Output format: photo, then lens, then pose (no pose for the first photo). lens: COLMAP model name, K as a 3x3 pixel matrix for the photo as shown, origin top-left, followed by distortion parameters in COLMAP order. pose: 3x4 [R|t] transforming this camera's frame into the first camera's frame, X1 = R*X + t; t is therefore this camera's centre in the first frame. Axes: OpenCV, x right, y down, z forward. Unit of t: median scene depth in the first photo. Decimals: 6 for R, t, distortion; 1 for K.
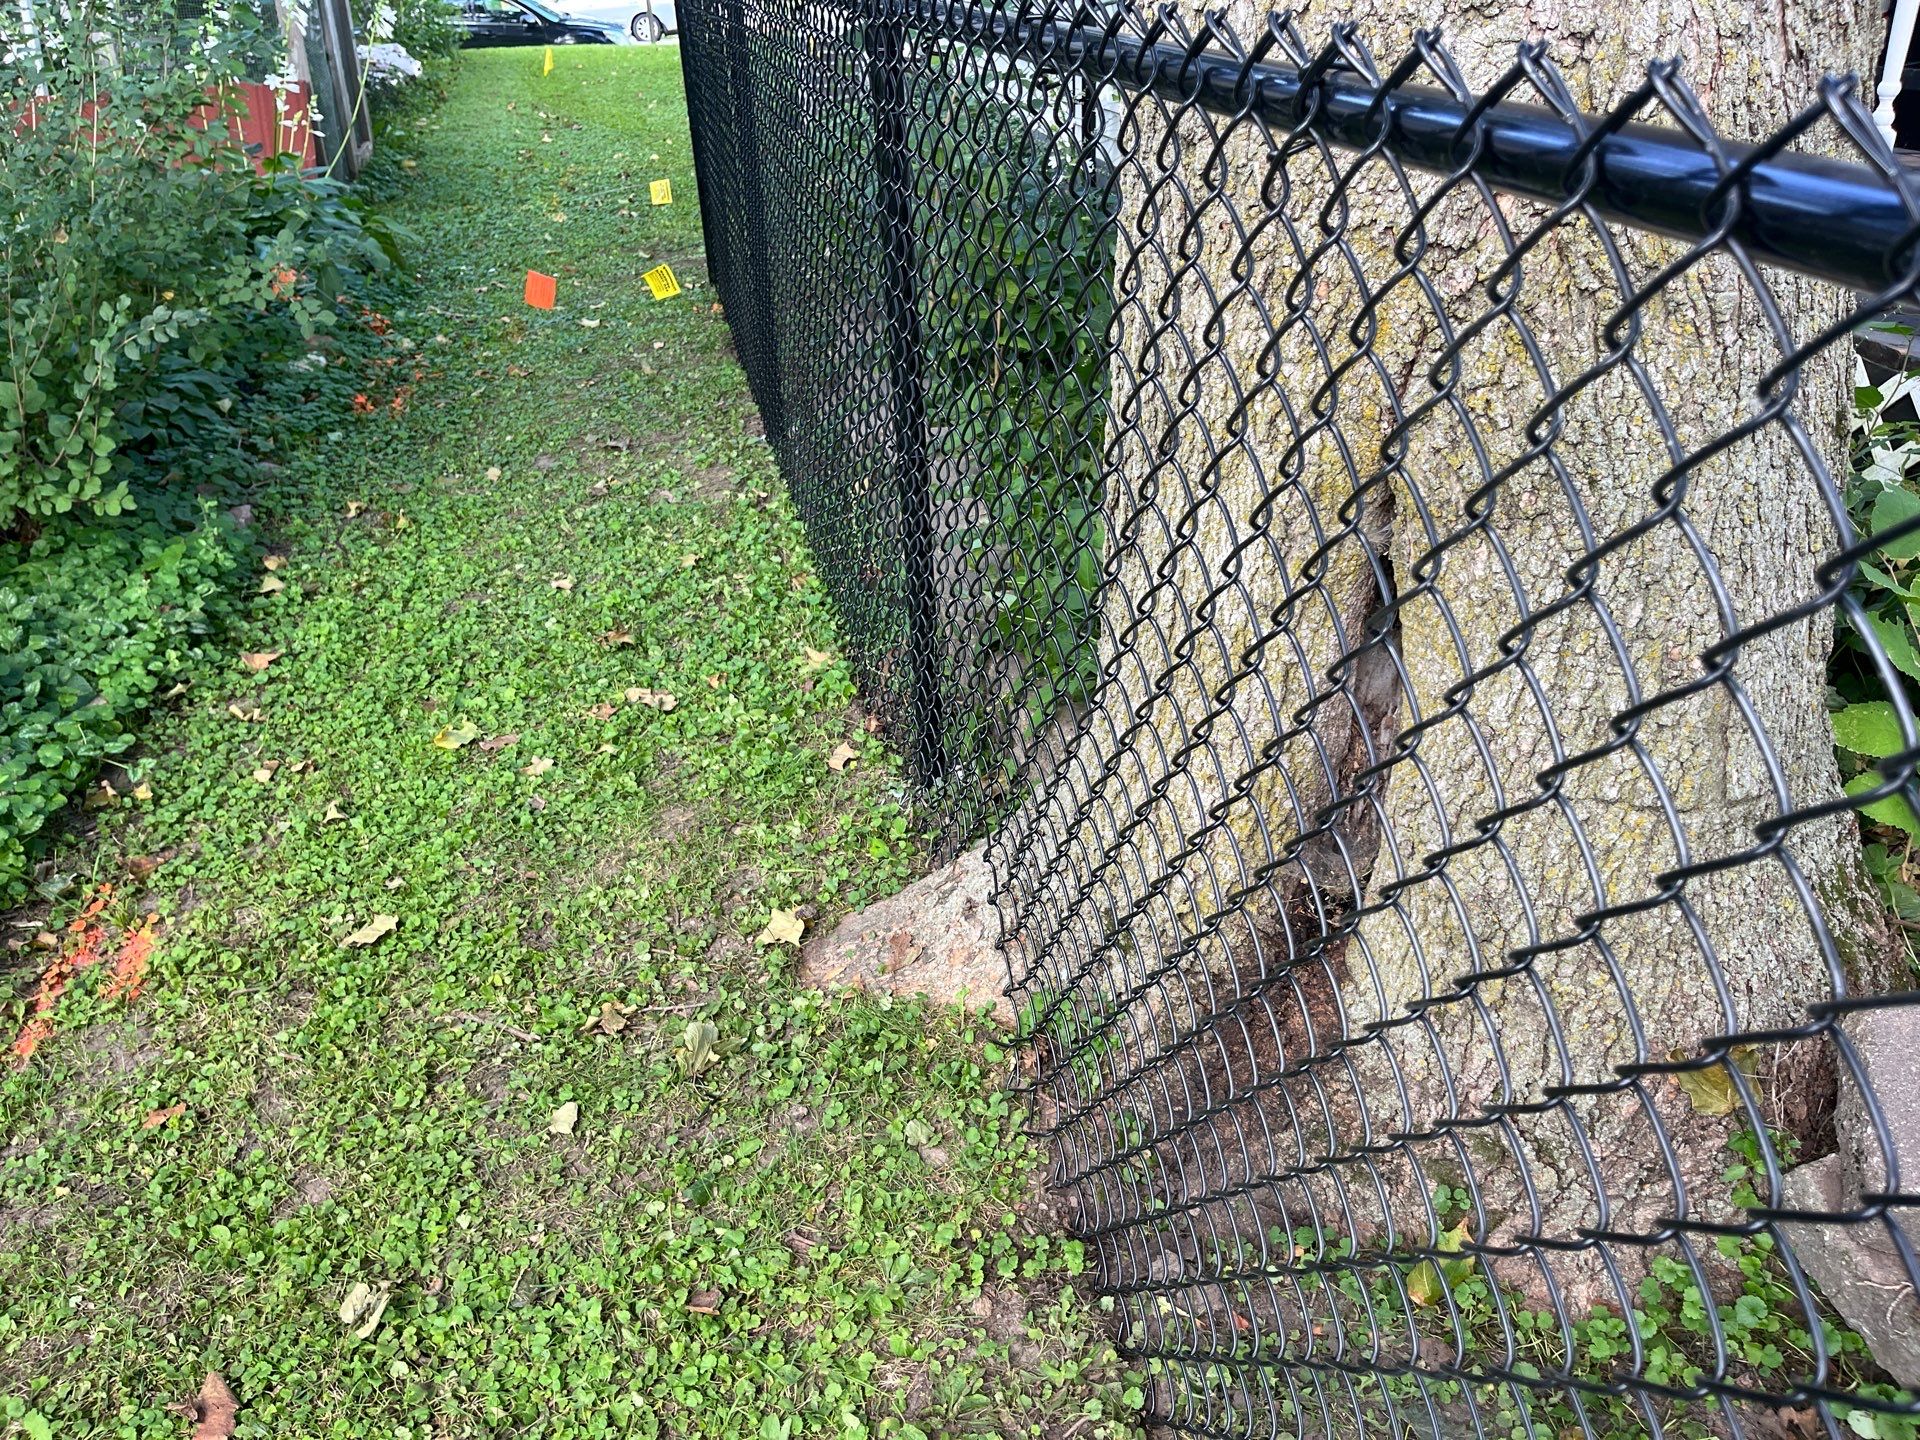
lens RADIAL K [[1439.4, 0, 980.7], [0, 1439.4, 719.3], [0, 0, 1]] dist [0.056217, -0.094058]
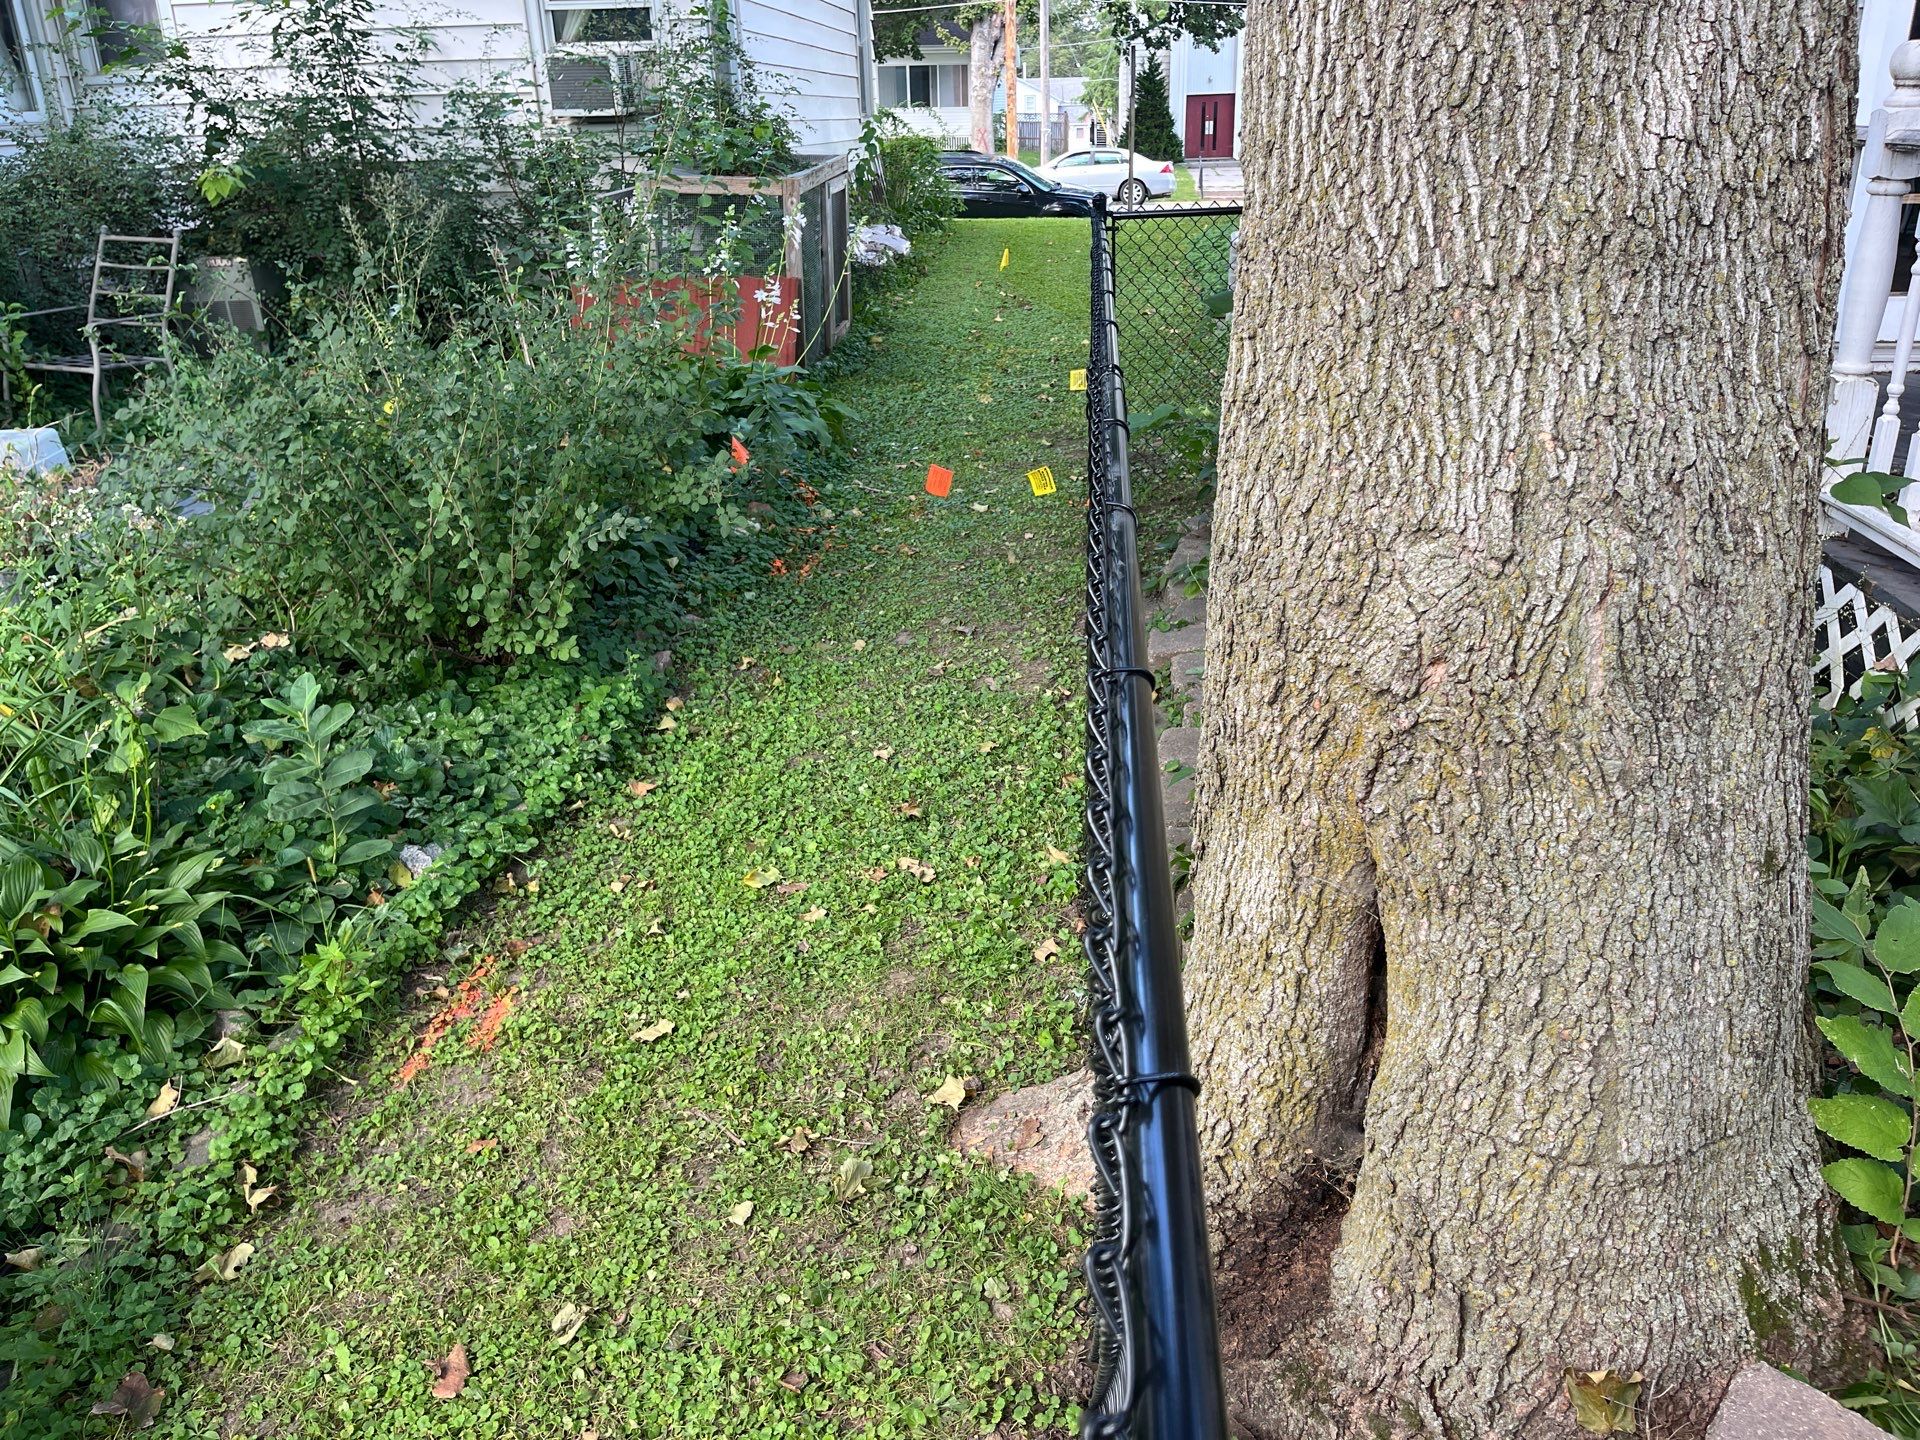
lens RADIAL K [[1439.4, 0, 999.8], [0, 1439.4, 696.6], [0, 0, 1]] dist [0.056217, -0.094058]
pose [[0.954268, 0.124405, -0.271838, 0.199467], [-0.150564, 0.985557, -0.077509, -0.099989], [0.258270, 0.114894, 0.959216, -0.209158]]
